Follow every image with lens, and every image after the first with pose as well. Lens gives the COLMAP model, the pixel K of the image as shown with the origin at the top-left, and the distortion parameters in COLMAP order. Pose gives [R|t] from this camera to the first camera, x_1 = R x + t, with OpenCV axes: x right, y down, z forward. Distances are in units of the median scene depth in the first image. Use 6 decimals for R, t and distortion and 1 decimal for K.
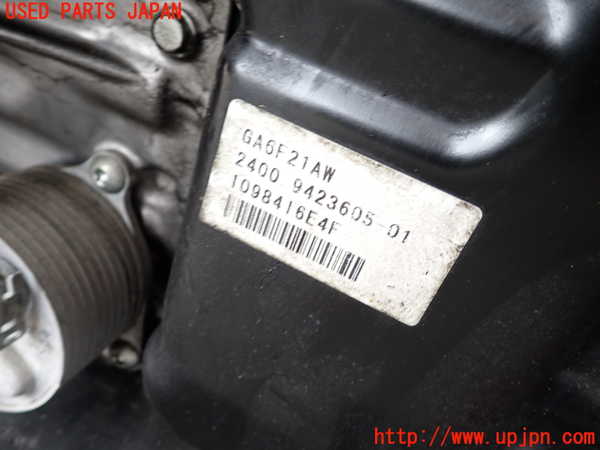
lens RADIAL K [[489.0, 0, 300.1], [0, 489.0, 225.1], [0, 0, 1]] dist [0.006479, 0.003167]
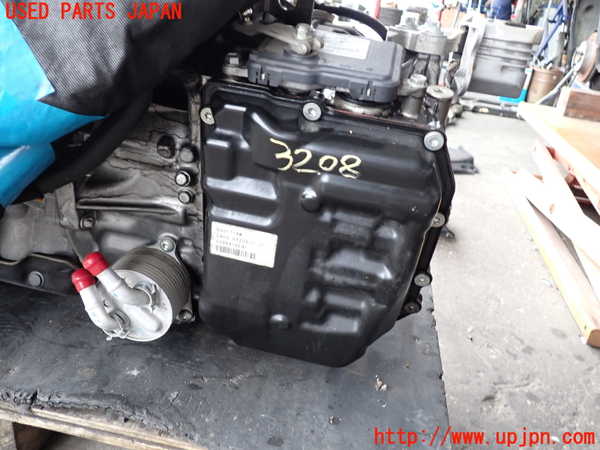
lens RADIAL K [[489.0, 0, 300.0], [0, 489.0, 225.2], [0, 0, 1]] dist [0.006479, 0.003167]
pose [[0.970454, -0.234330, 0.057527, 0.200246], [0.235198, 0.971908, -0.008720, -0.019126], [-0.053867, 0.021993, 0.998306, -1.896869]]
